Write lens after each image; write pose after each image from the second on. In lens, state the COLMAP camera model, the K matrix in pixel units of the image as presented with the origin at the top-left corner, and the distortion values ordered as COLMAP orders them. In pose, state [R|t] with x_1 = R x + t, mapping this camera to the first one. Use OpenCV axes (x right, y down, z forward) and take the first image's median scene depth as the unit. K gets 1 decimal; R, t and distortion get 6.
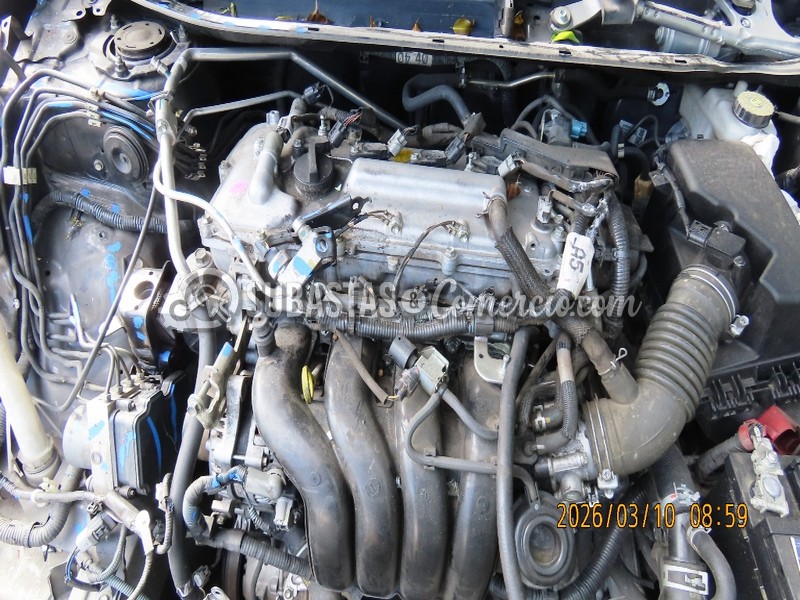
lens RADIAL K [[747.8, 0, 400.0], [0, 747.8, 300.0], [0, 0, 1]] dist [-0.004468, -0.010628]
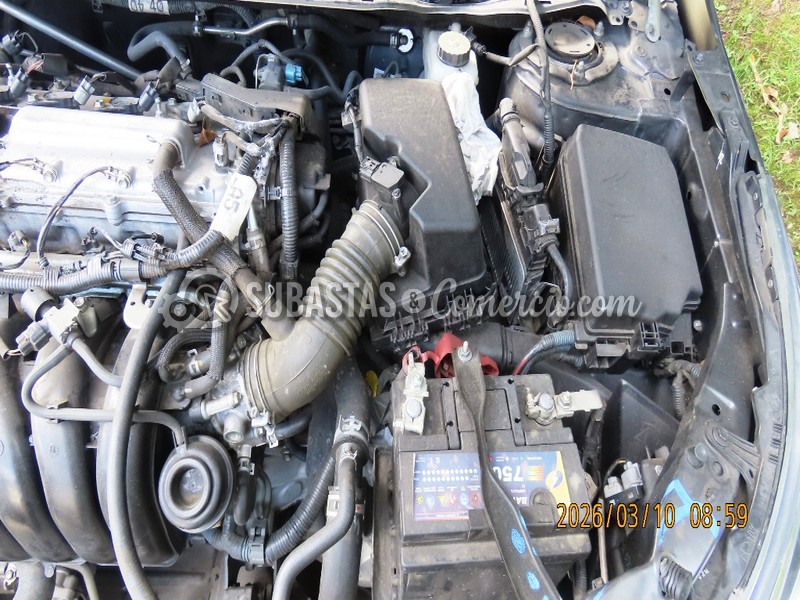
lens RADIAL K [[747.8, 0, 400.0], [0, 747.8, 300.0], [0, 0, 1]] dist [-0.004468, -0.010628]
pose [[0.986494, -0.066210, 0.149820, 0.280085], [0.059820, 0.997113, 0.046766, 0.042120], [-0.152484, -0.037172, 0.987607, -0.008033]]
